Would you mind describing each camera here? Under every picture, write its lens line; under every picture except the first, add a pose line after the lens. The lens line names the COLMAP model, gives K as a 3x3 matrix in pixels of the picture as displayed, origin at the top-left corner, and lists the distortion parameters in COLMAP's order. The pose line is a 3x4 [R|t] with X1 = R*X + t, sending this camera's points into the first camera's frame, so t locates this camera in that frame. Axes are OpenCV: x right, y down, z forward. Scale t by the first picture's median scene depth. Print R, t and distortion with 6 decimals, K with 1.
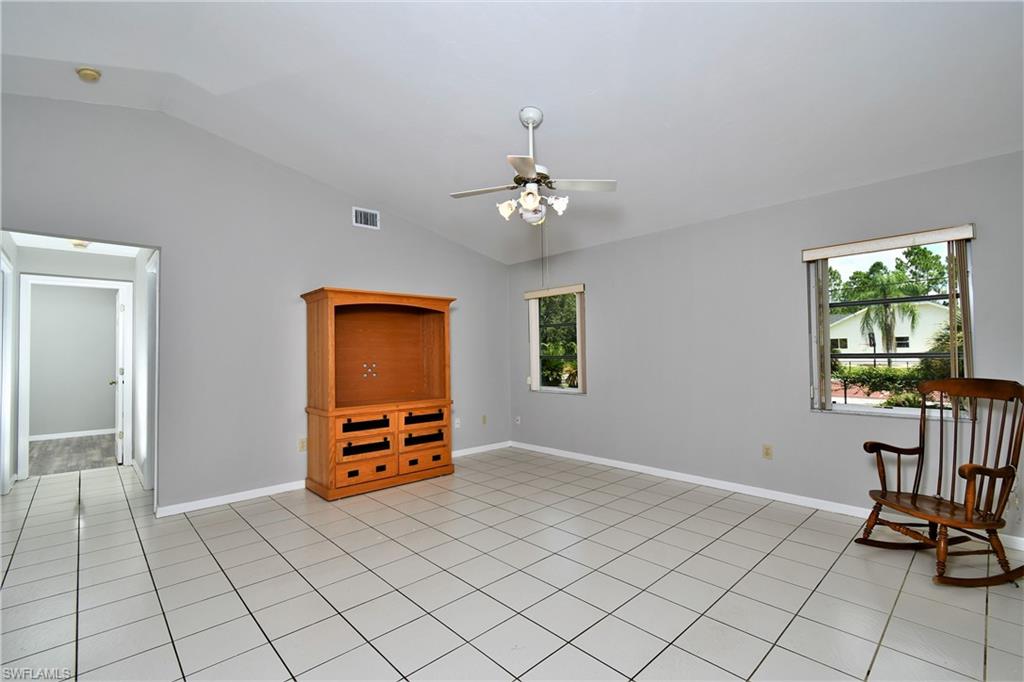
lens RADIAL K [[458.4, 0, 514.0], [0, 458.4, 340.8], [0, 0, 1]] dist [0.003678, -0.000134]
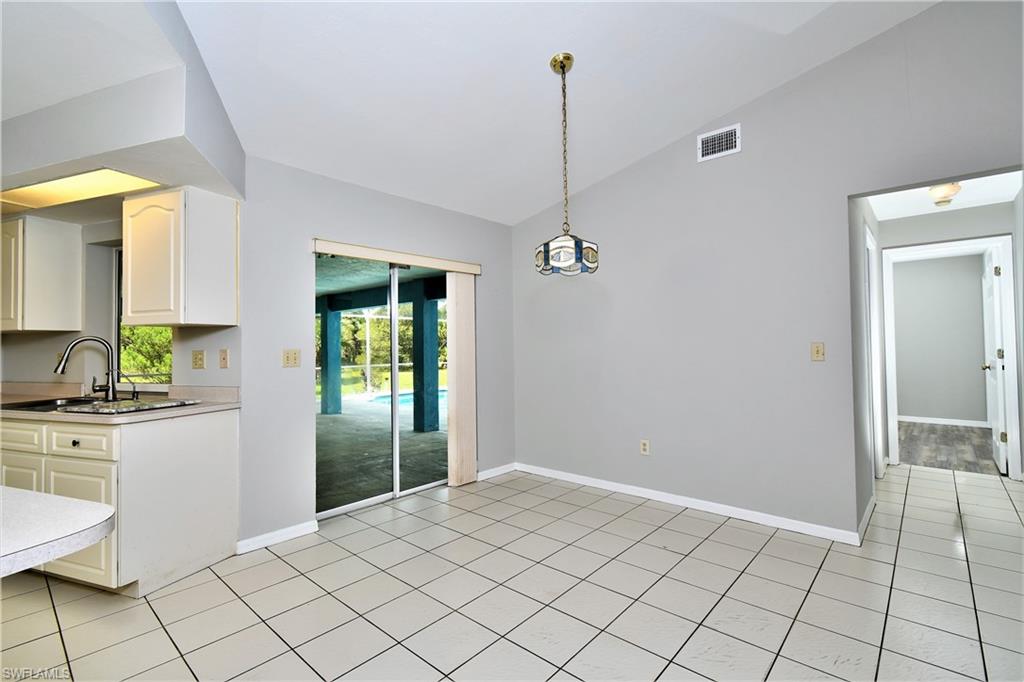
lens RADIAL K [[458.4, 0, 533.8], [0, 458.4, 338.3], [0, 0, 1]] dist [0.003678, -0.000134]
pose [[0.102329, -0.006624, -0.994729, -0.168992], [0.039585, 0.999213, -0.002582, 0.012078], [0.993963, -0.039112, 0.102510, 0.148403]]
